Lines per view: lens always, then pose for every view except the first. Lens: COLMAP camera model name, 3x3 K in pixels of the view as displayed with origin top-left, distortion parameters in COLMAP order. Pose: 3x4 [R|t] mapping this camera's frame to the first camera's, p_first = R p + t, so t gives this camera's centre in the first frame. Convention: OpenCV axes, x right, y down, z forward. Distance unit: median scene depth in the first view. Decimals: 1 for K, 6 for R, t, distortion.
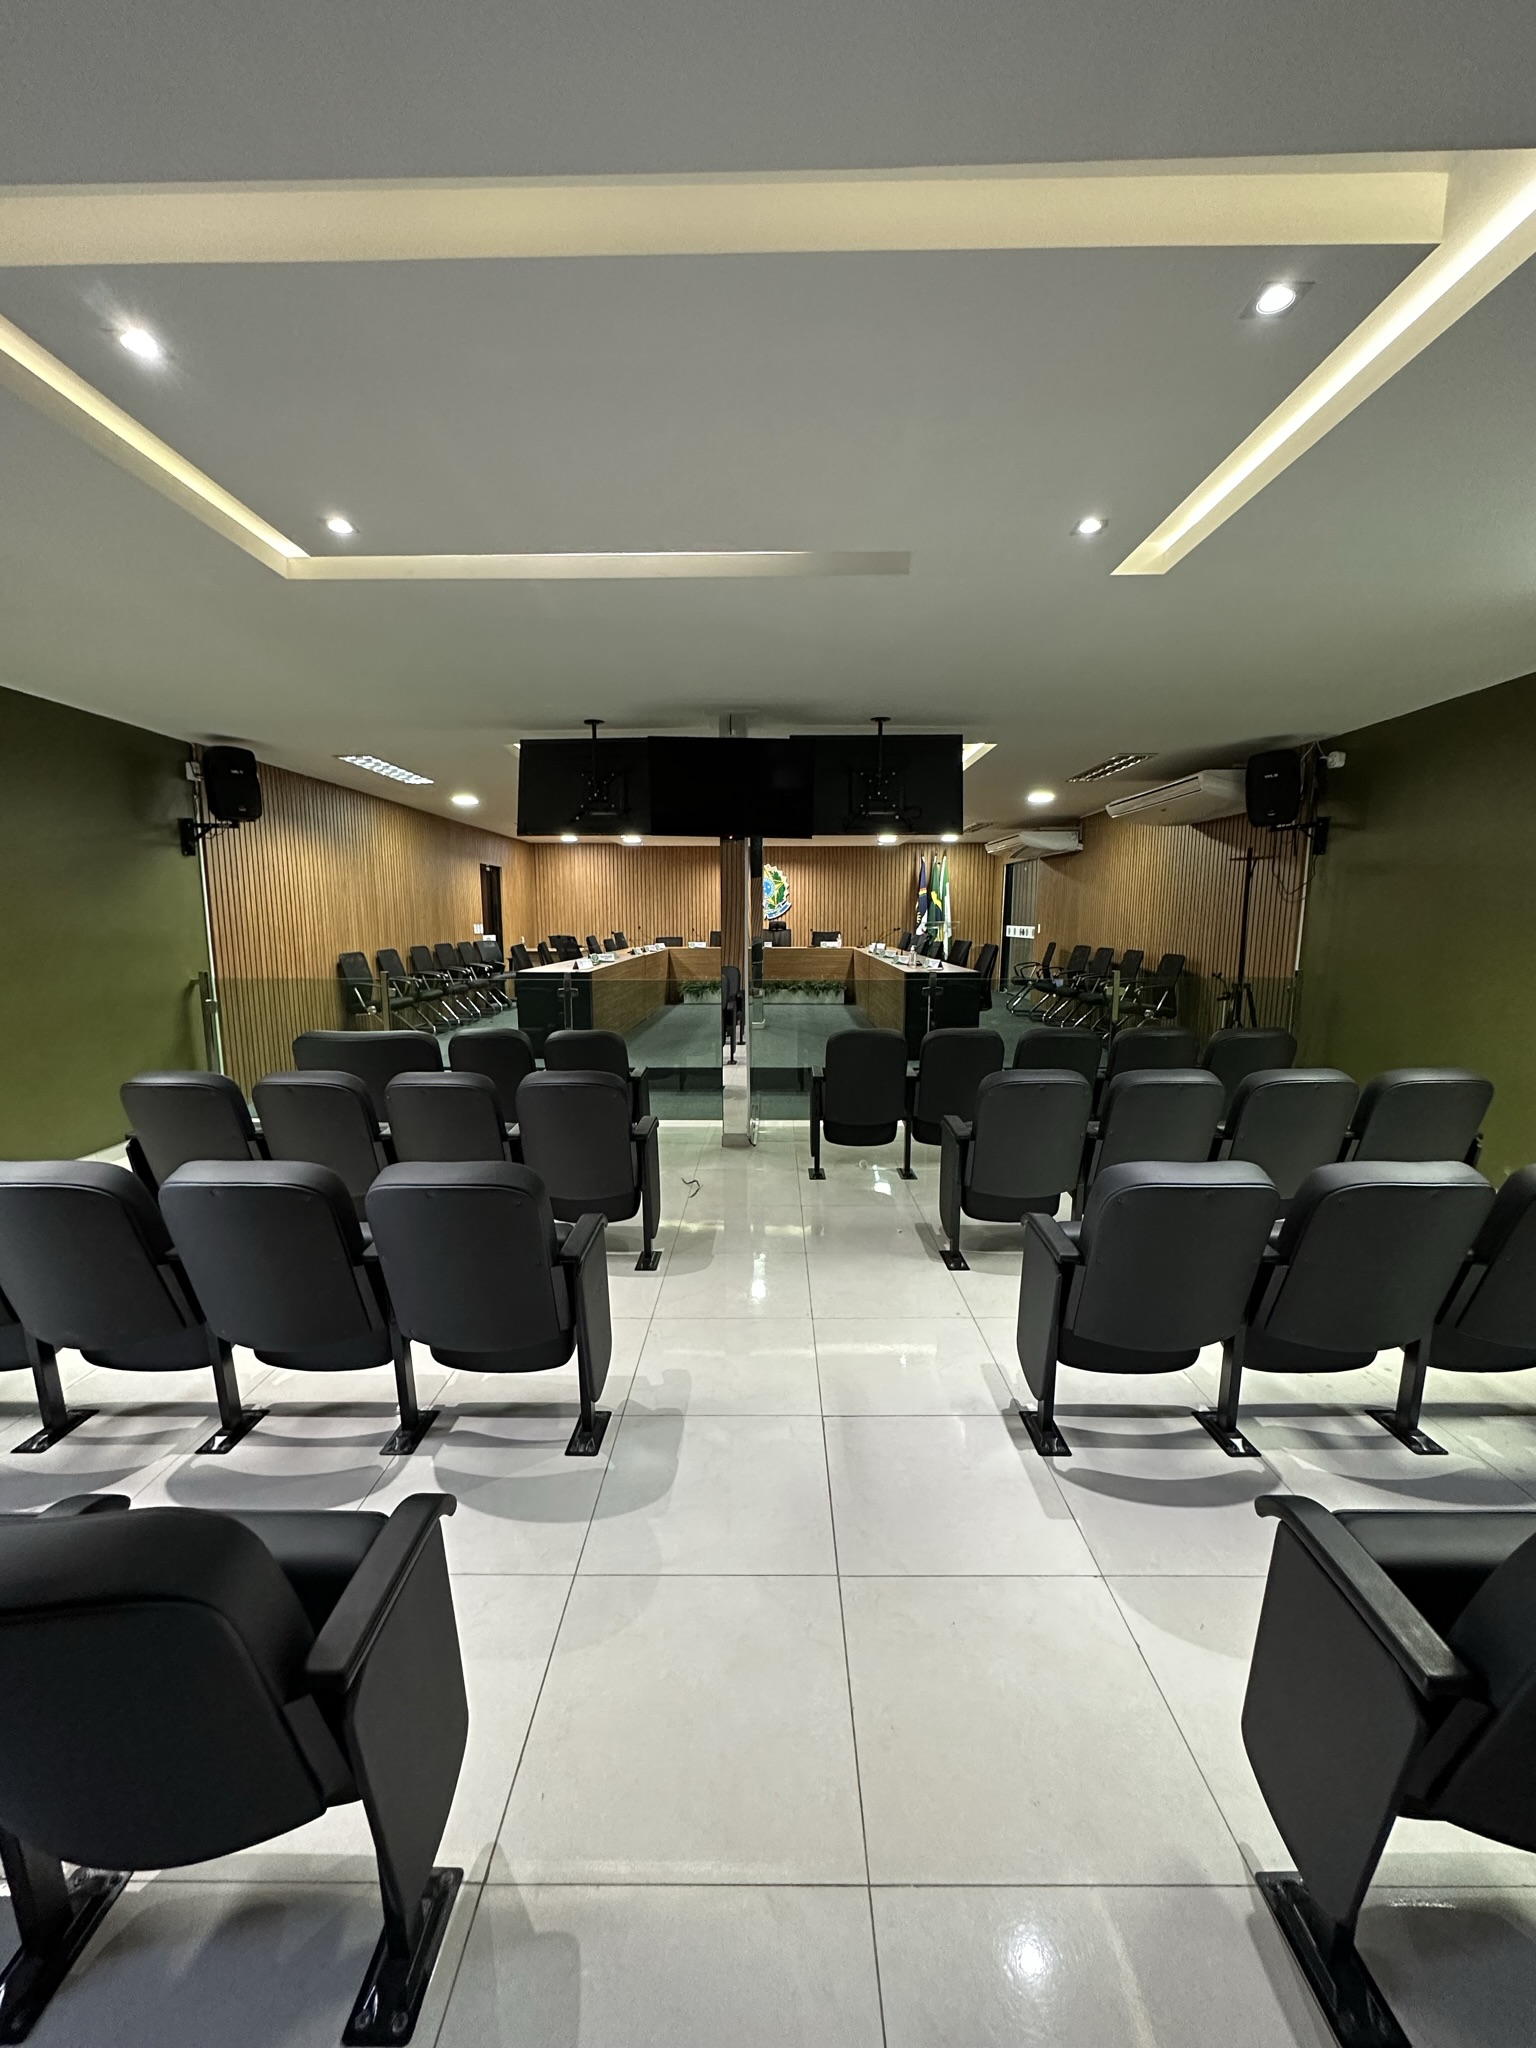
lens RADIAL K [[818.9, 0, 767.5], [0, 818.9, 1026.1], [0, 0, 1]] dist [0.000152, 0.000000]
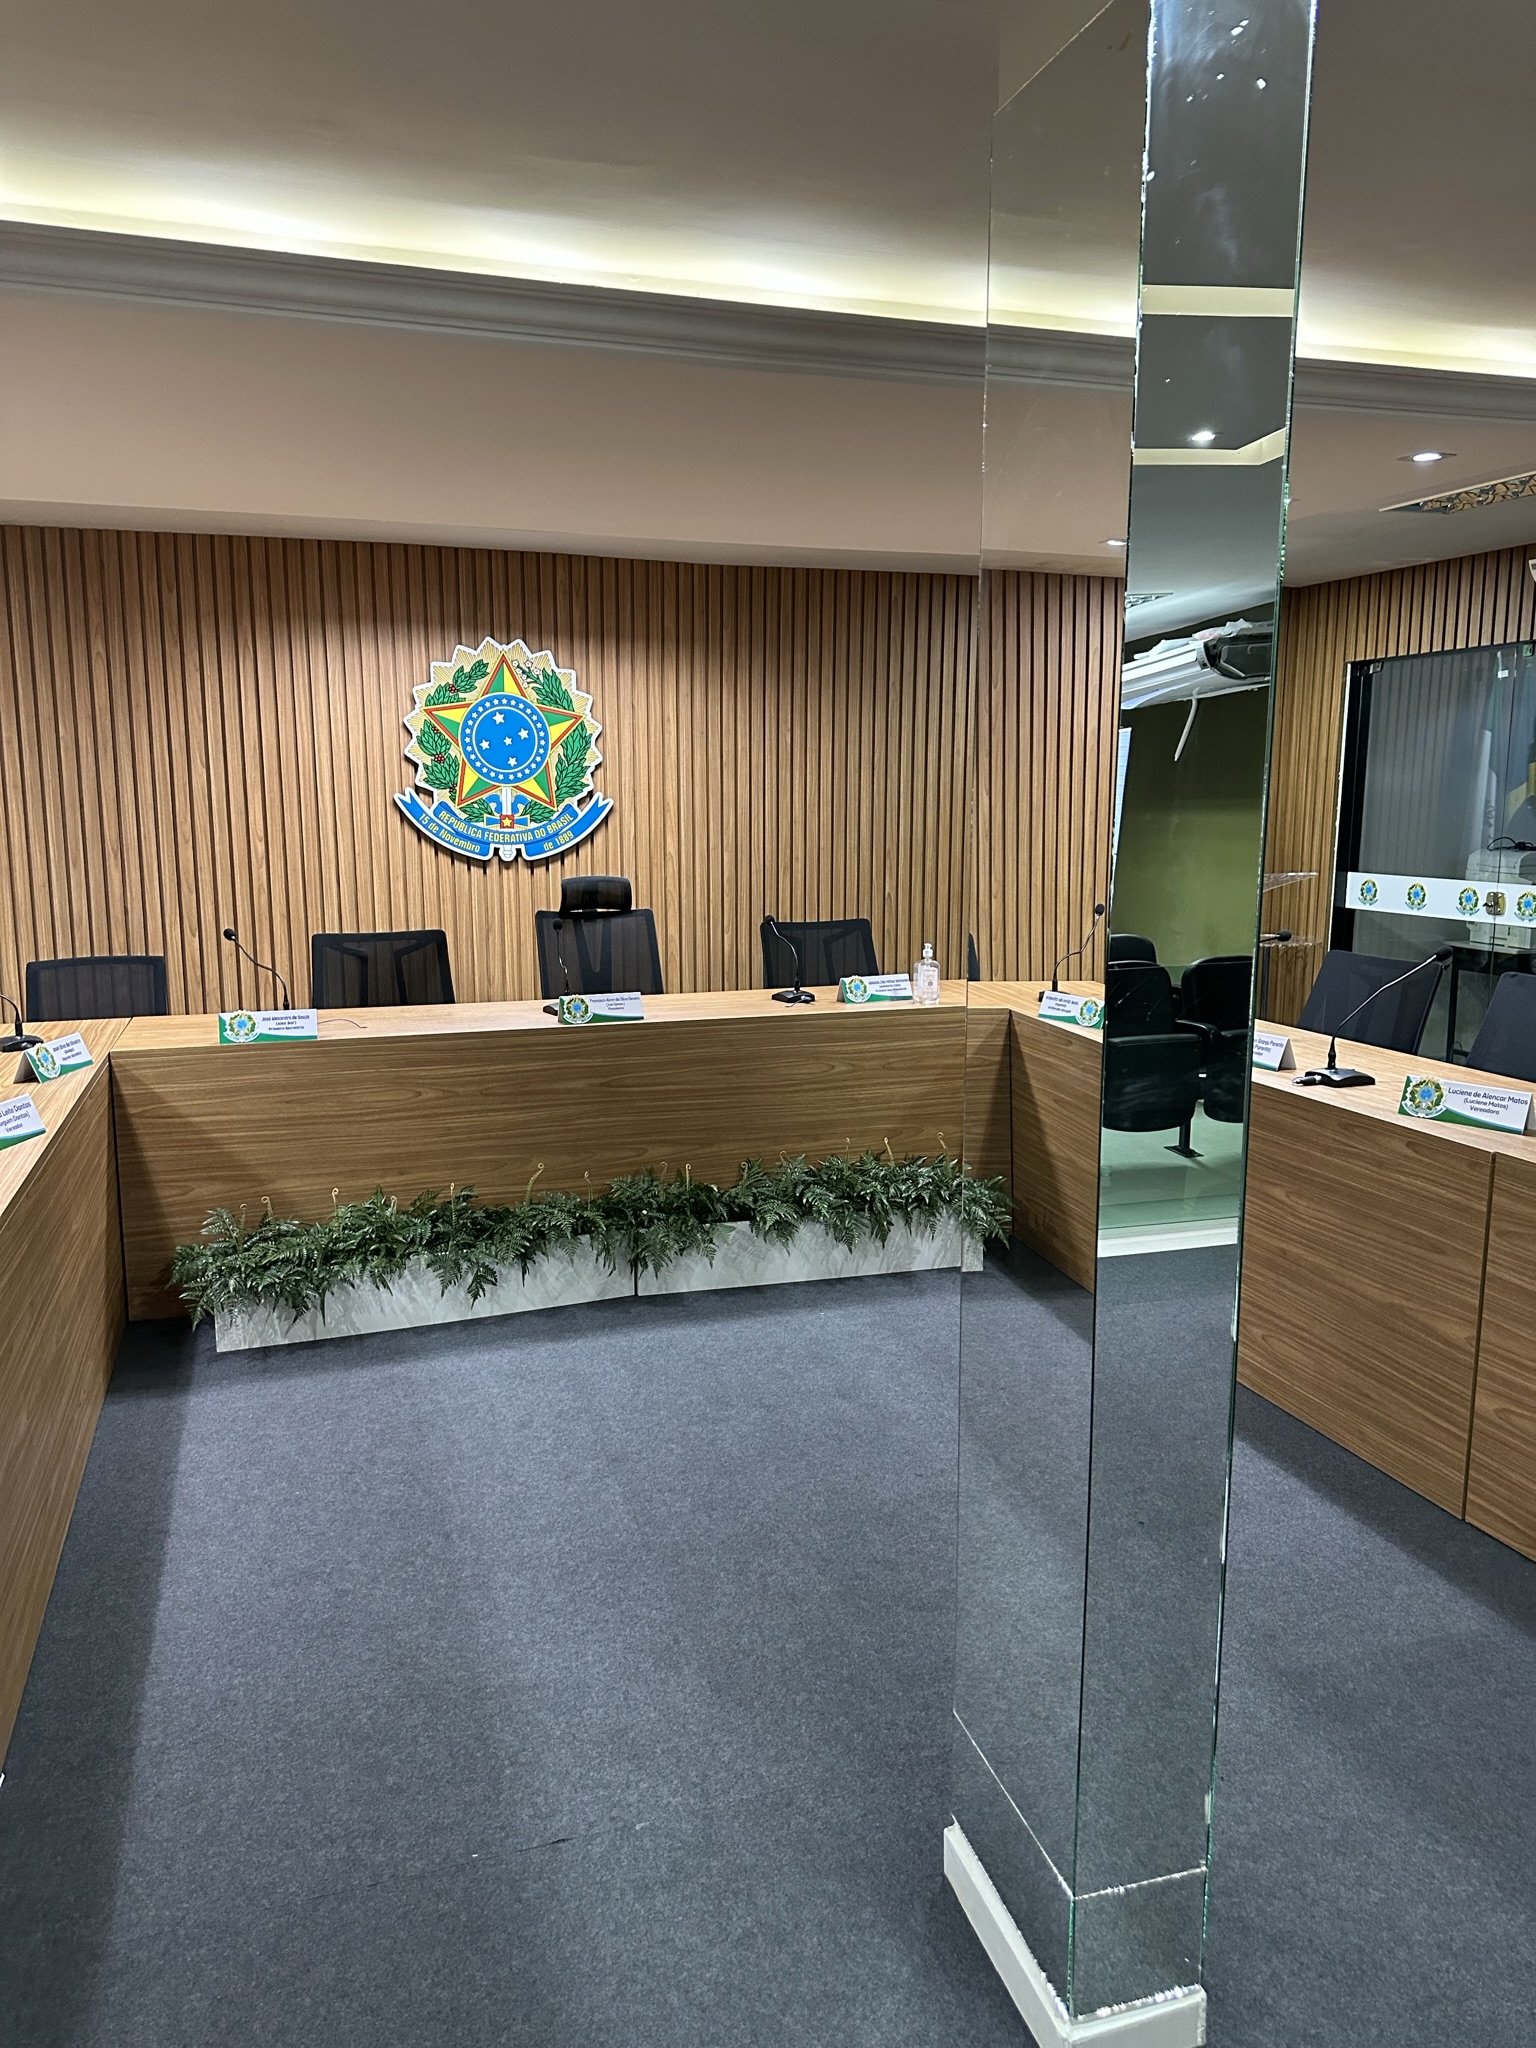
lens RADIAL K [[1430.6, 0, 764.7], [0, 1430.6, 1019.3], [0, 0, 1]] dist [0.165325, -0.287437]
pose [[0.944770, -0.050929, 0.323753, -0.078475], [0.044380, 0.998634, 0.027585, -0.094821], [-0.324715, -0.011693, 0.945740, 0.577426]]
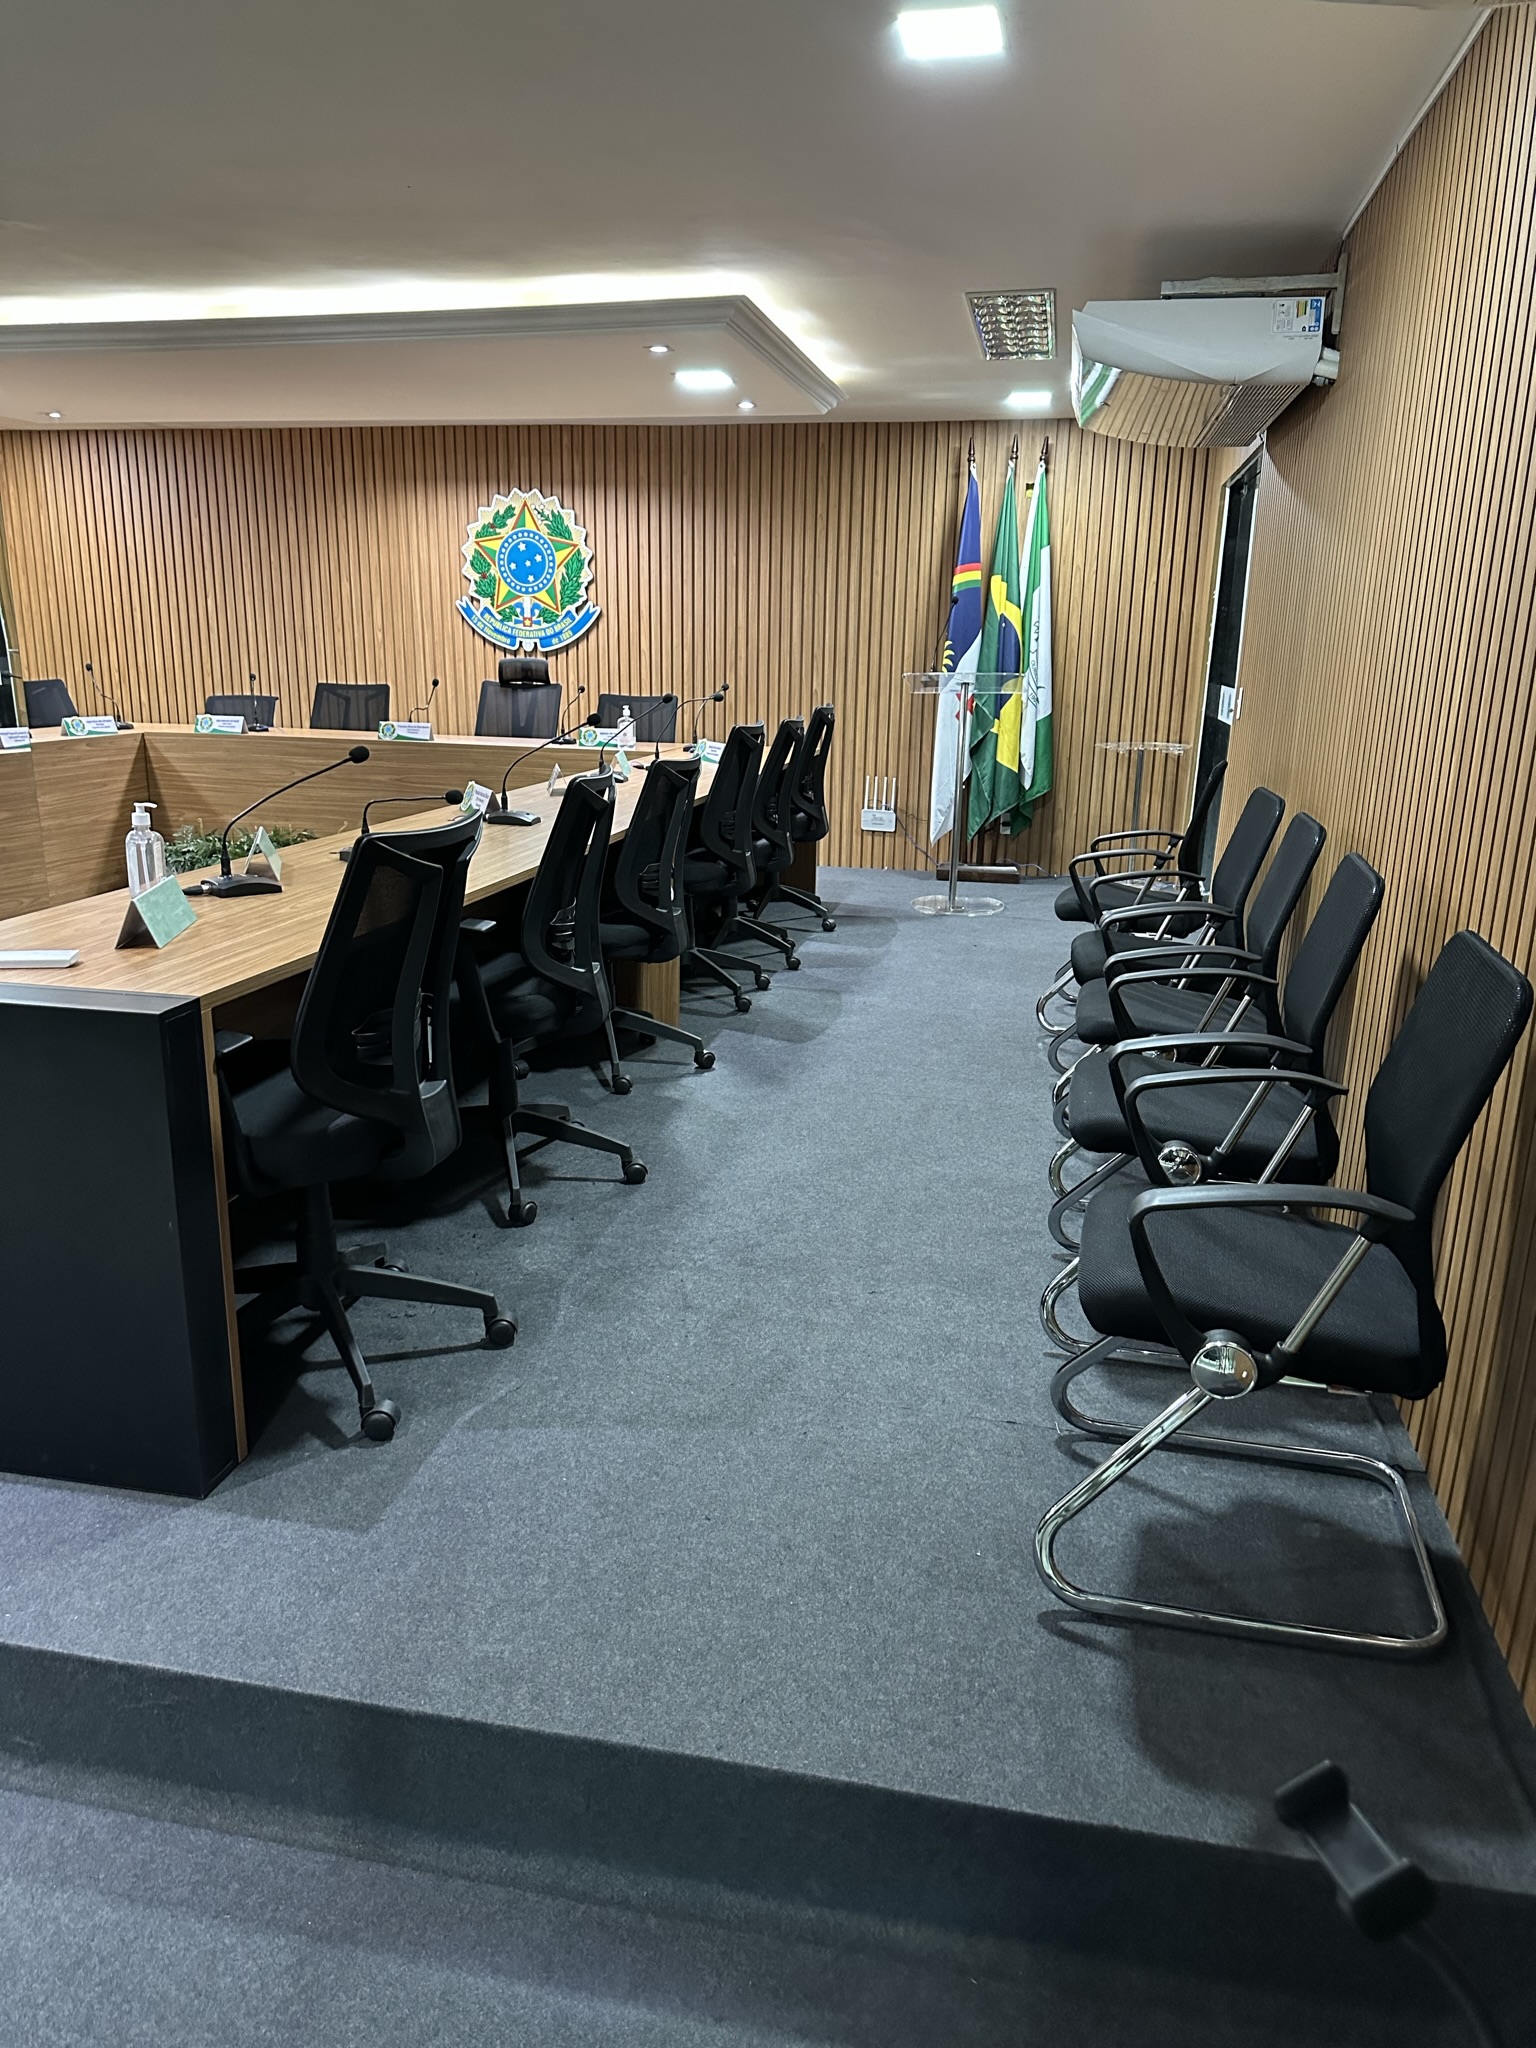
lens RADIAL K [[1430.6, 0, 764.7], [0, 1430.6, 1019.3], [0, 0, 1]] dist [0.165325, -0.287437]
pose [[0.981467, 0.065793, -0.179985, 0.230108], [-0.043566, 0.991228, 0.124777, -0.056973], [0.186616, -0.114623, 0.975723, 0.396516]]
